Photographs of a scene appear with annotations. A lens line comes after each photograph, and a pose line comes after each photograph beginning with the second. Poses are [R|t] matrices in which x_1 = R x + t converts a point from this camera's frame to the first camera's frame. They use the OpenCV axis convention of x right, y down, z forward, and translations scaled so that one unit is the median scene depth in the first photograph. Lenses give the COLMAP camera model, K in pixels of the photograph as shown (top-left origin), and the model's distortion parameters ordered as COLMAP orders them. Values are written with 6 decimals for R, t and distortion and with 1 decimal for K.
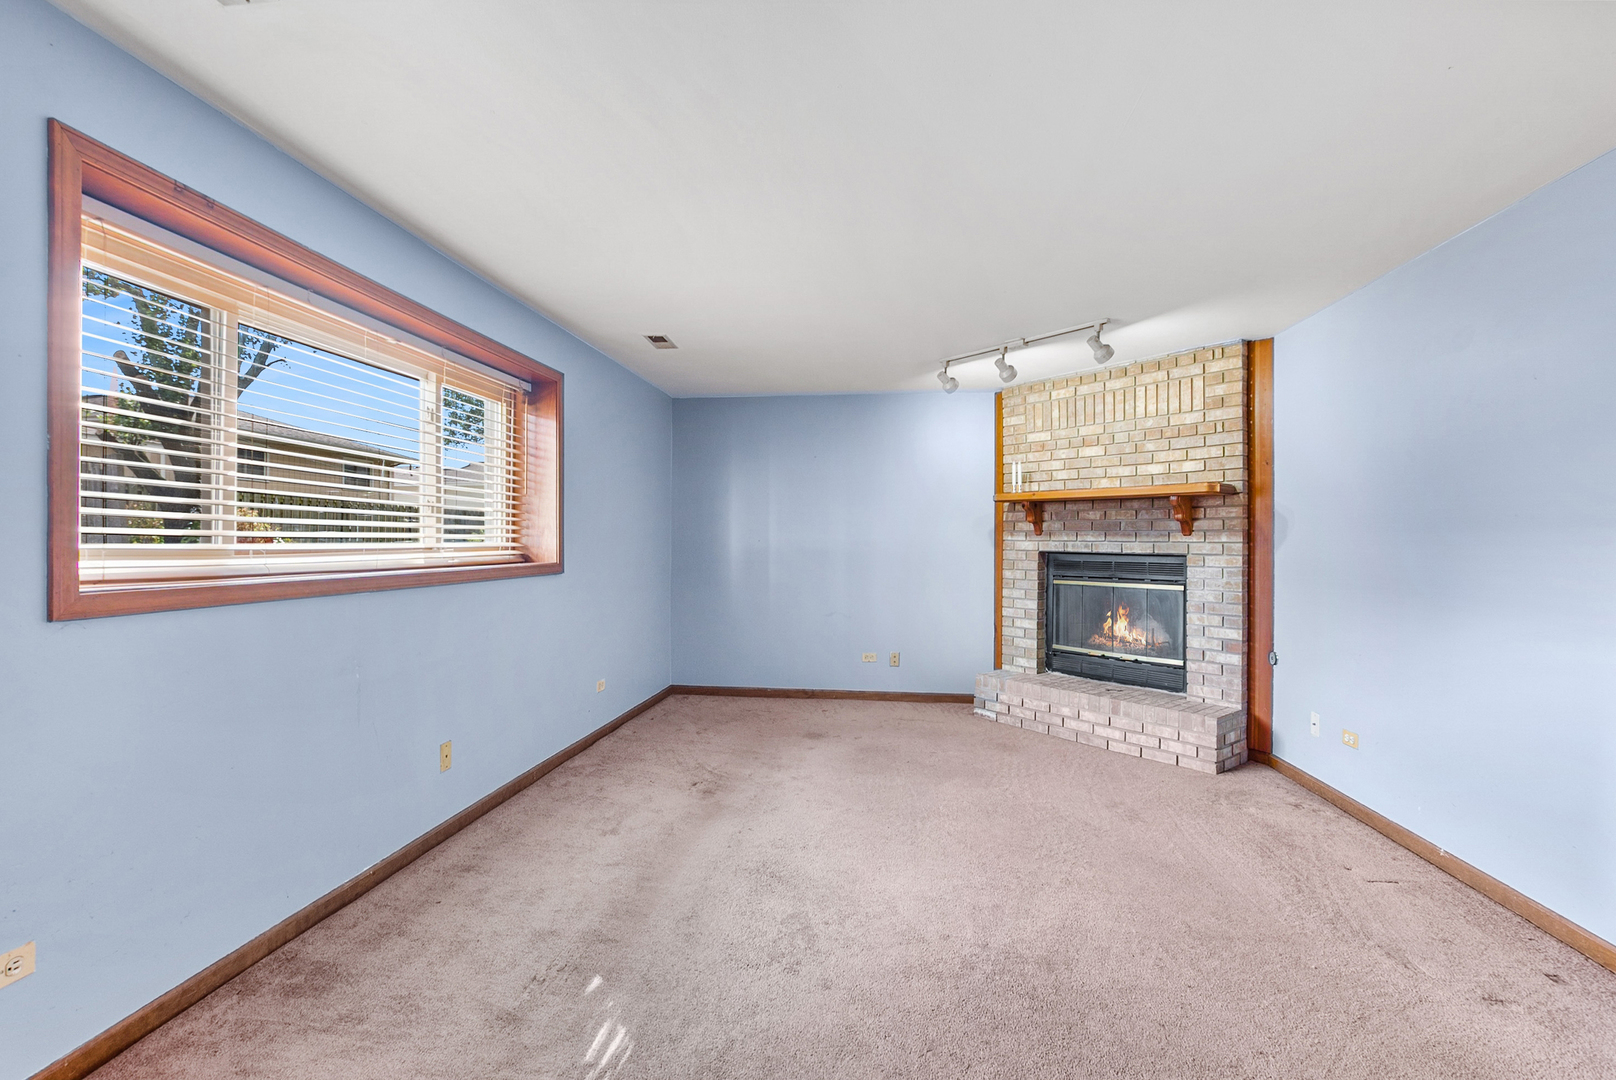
lens RADIAL K [[706.8, 0, 818.8], [0, 706.8, 545.1], [0, 0, 1]] dist [-0.004174, -0.000165]
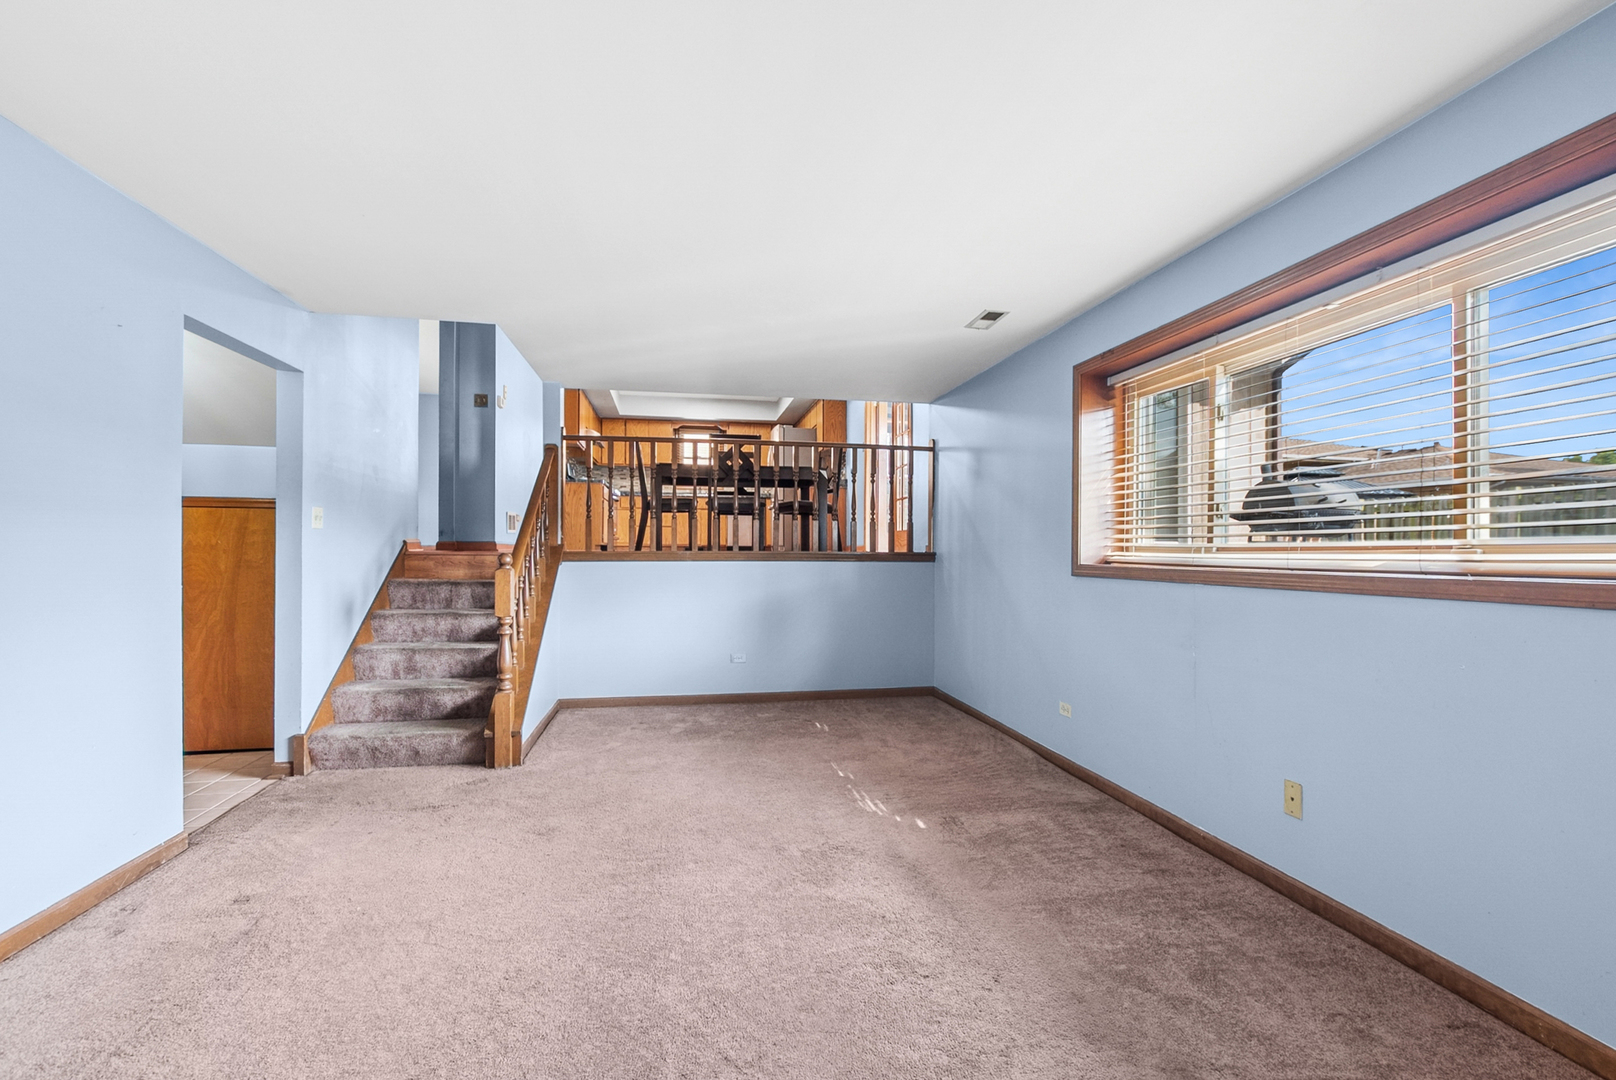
lens RADIAL K [[706.8, 0, 818.8], [0, 706.8, 545.1], [0, 0, 1]] dist [-0.004174, -0.000165]
pose [[-0.955056, -0.005905, -0.296367, 0.166479], [-0.003290, 0.999951, -0.009320, 0.009966], [0.296408, -0.007926, -0.955029, 1.112131]]
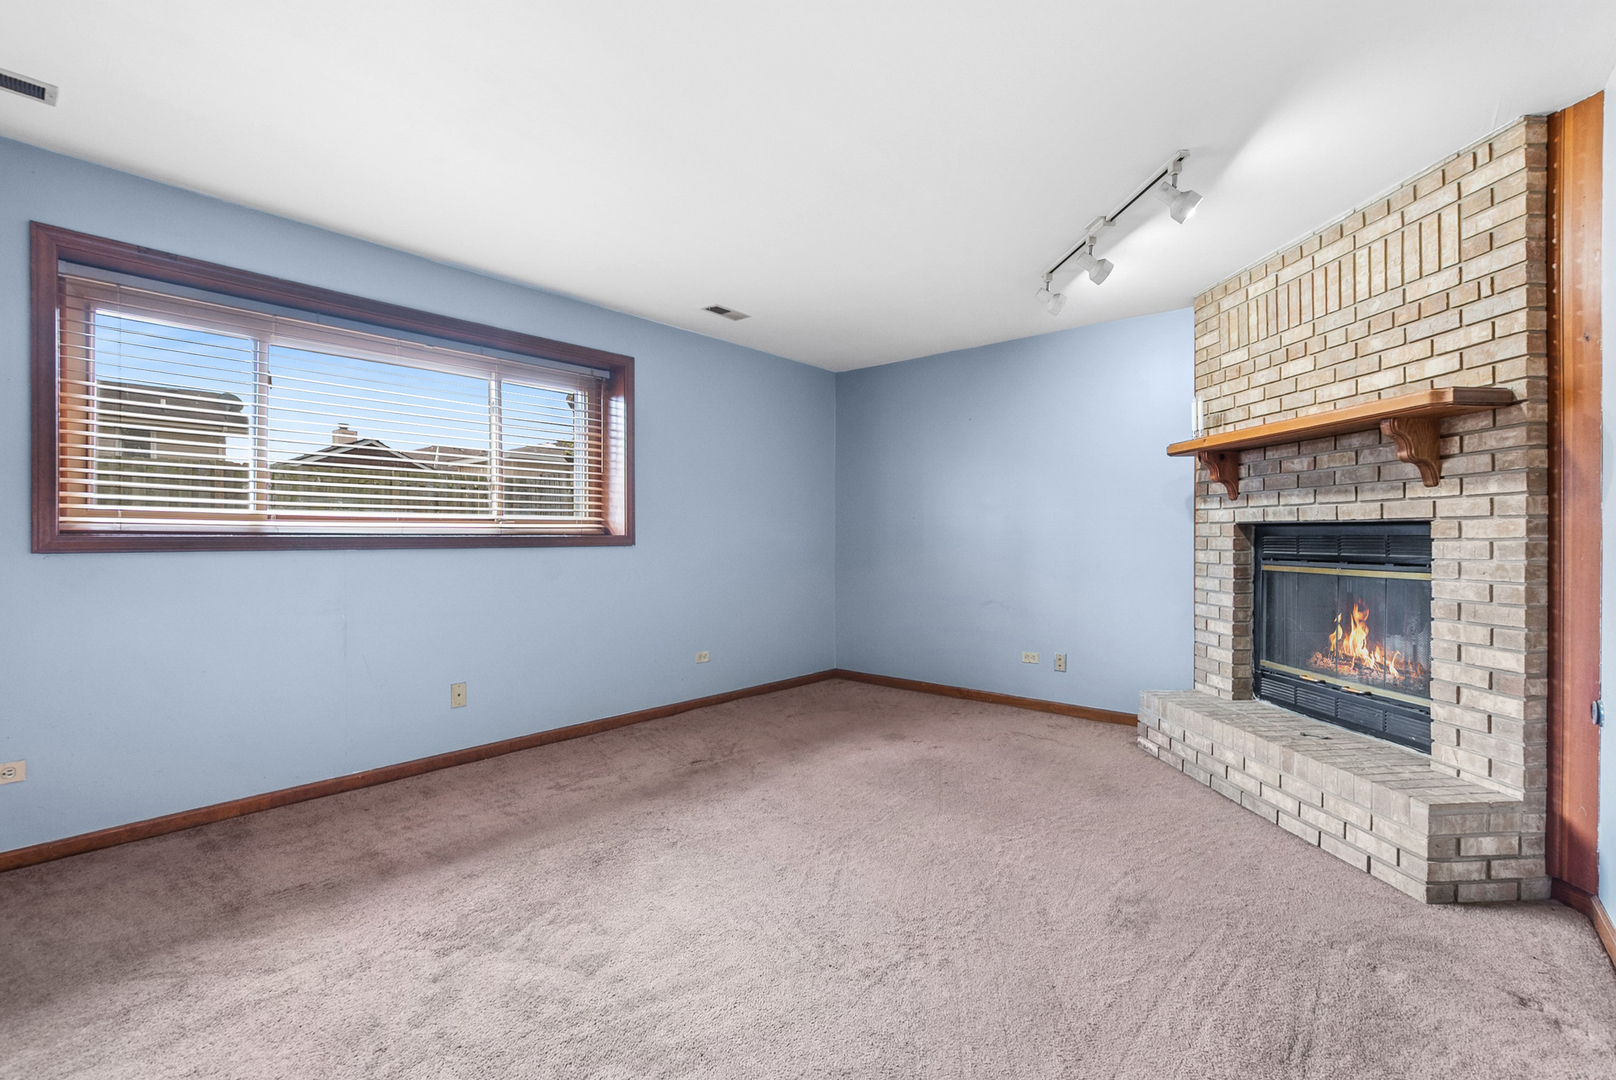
lens RADIAL K [[706.8, 0, 818.8], [0, 706.8, 545.1], [0, 0, 1]] dist [-0.004174, -0.000165]
pose [[0.836265, 0.001857, -0.548323, 0.420407], [0.001330, 0.999984, 0.005415, 0.031234], [0.548325, -0.005258, 0.836249, 0.239521]]
